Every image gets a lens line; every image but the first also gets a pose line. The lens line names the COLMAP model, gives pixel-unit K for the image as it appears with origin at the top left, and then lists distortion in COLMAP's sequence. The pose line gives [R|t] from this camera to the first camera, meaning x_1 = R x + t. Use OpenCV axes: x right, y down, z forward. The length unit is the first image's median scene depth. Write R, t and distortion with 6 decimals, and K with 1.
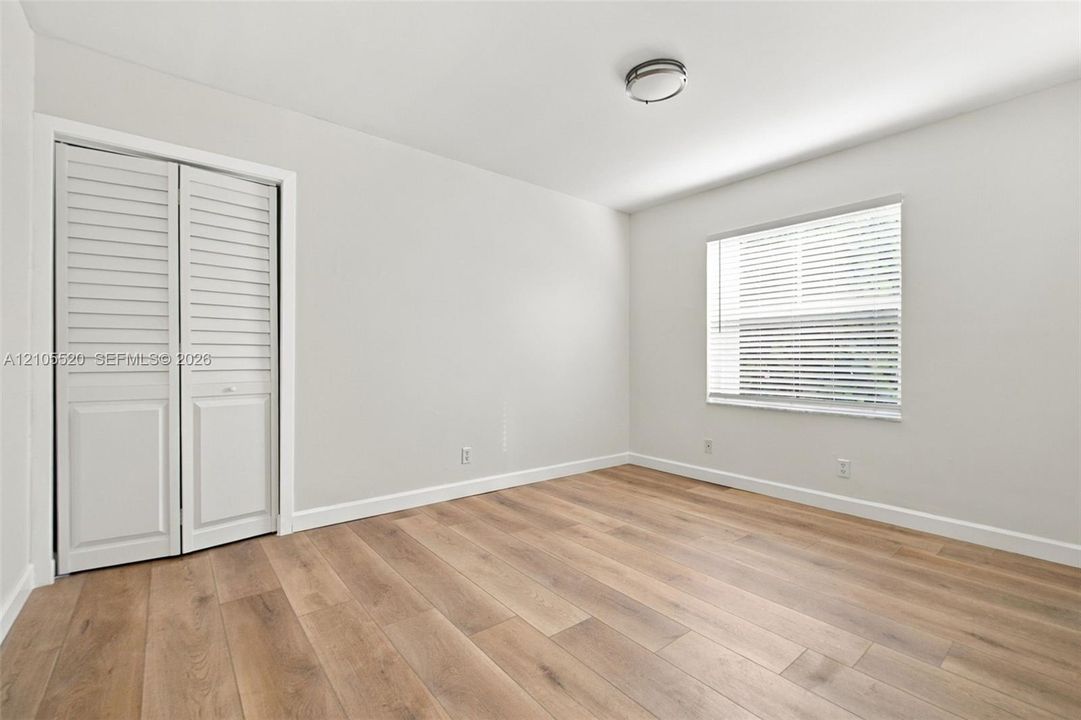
lens RADIAL K [[457.4, 0, 538.3], [0, 457.4, 360.0], [0, 0, 1]] dist [0.004628, -0.000557]
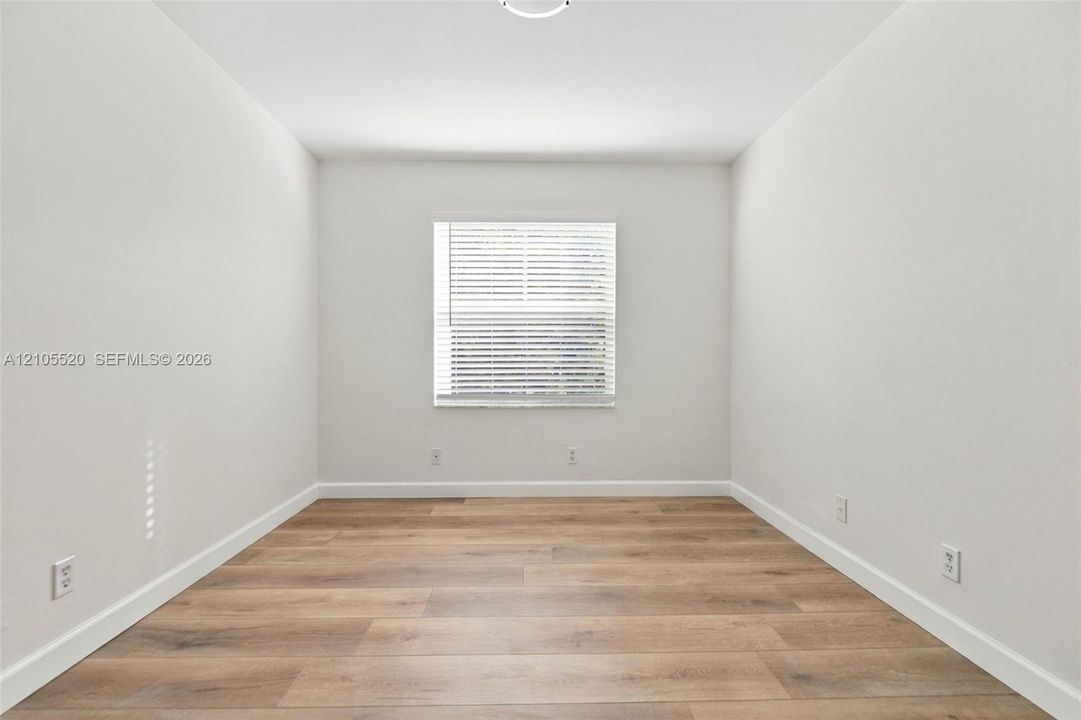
lens RADIAL K [[457.4, 0, 539.9], [0, 457.4, 352.9], [0, 0, 1]] dist [0.004628, -0.000557]
pose [[0.614983, 0.003482, 0.788532, -0.227833], [0.005890, 0.999942, -0.009009, 0.001699], [-0.788518, 0.010185, 0.614927, 0.374679]]
